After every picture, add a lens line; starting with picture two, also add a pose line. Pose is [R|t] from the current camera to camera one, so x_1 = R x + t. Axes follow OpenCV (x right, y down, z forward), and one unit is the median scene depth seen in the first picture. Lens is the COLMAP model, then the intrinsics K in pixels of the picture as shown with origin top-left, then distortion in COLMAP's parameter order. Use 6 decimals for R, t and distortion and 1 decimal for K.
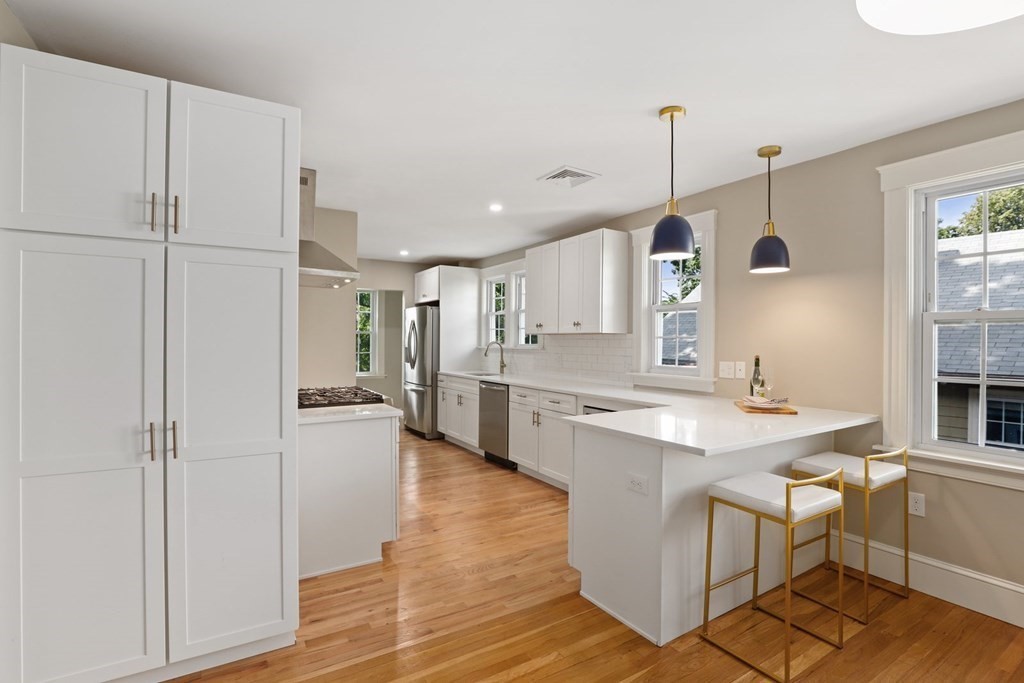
lens RADIAL K [[481.3, 0, 519.5], [0, 481.3, 340.3], [0, 0, 1]] dist [-0.031503, 0.000074]
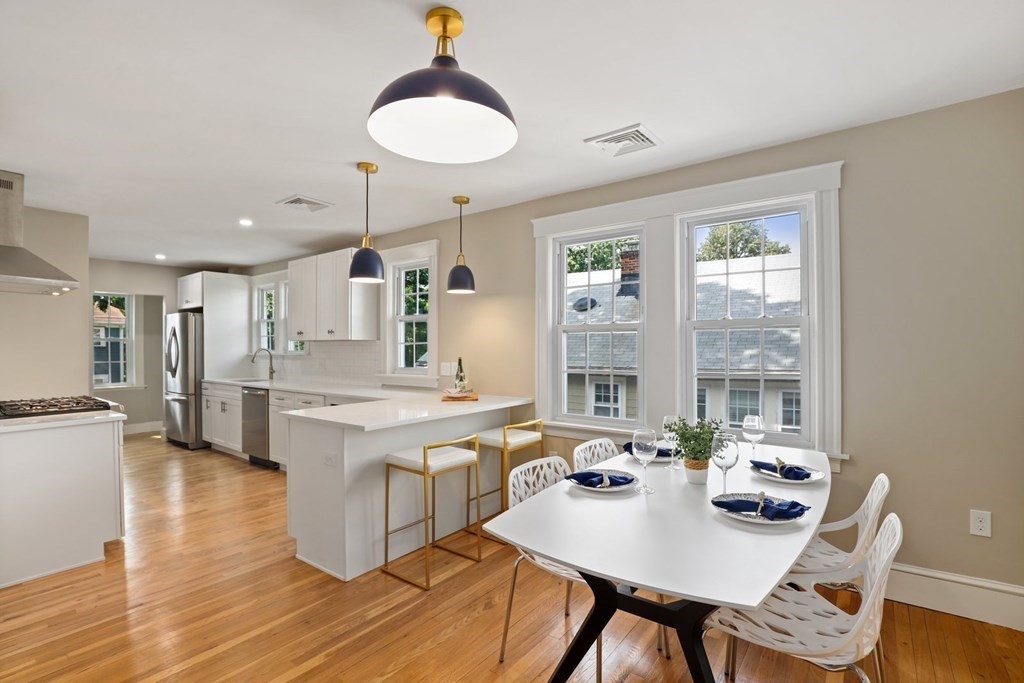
lens RADIAL K [[474.4, 0, 517.0], [0, 474.4, 345.9], [0, 0, 1]] dist [-0.041212, 0.008892]
pose [[0.933710, -0.009688, 0.357898, 0.131548], [0.009405, 0.999953, 0.002532, 0.000035], [-0.357906, 0.001002, 0.933757, -0.172058]]
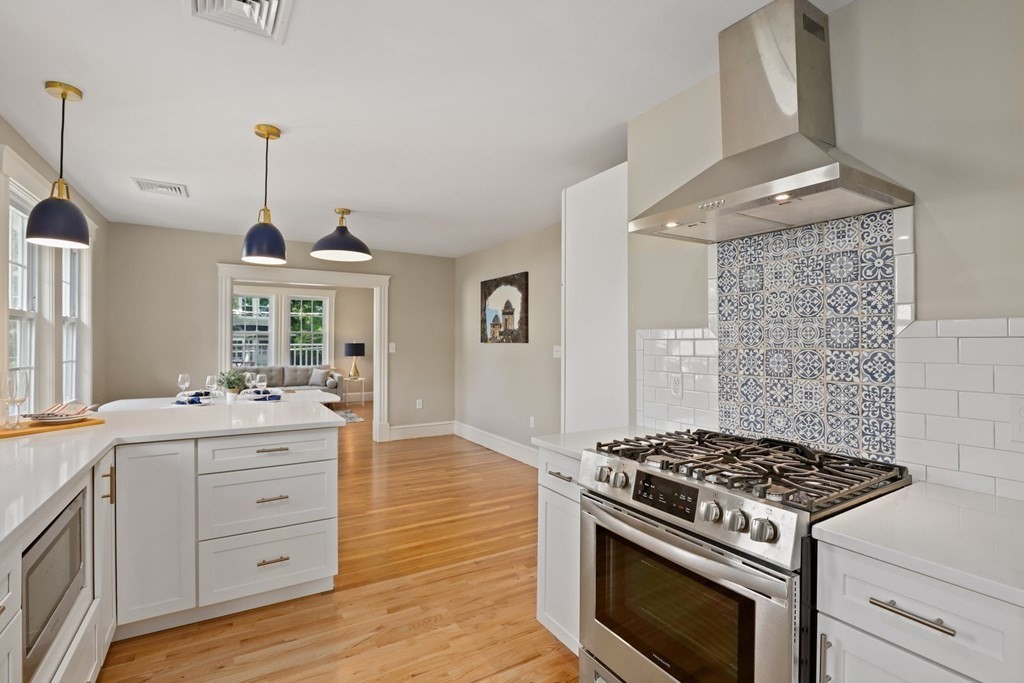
lens RADIAL K [[476.6, 0, 514.2], [0, 476.6, 336.1], [0, 0, 1]] dist [-0.031626, 0.008386]
pose [[-0.999819, -0.012423, 0.014408, -0.148593], [-0.012604, 0.999842, -0.012502, 0.003020], [-0.014251, -0.012681, -0.999818, 1.134696]]
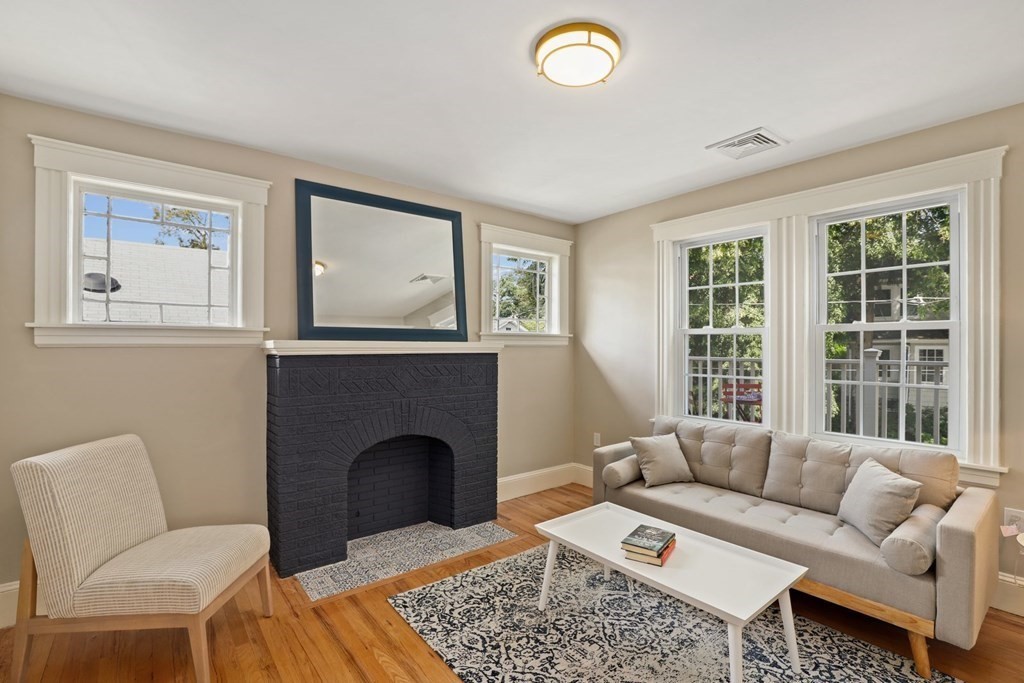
lens RADIAL K [[470.4, 0, 515.7], [0, 470.4, 349.2], [0, 0, 1]] dist [-0.027777, 0.000483]
pose [[-0.128875, -0.016210, 0.991528, 0.275130], [-0.007165, 0.999856, 0.015415, -0.002664], [-0.991635, -0.005118, -0.128972, -0.436442]]
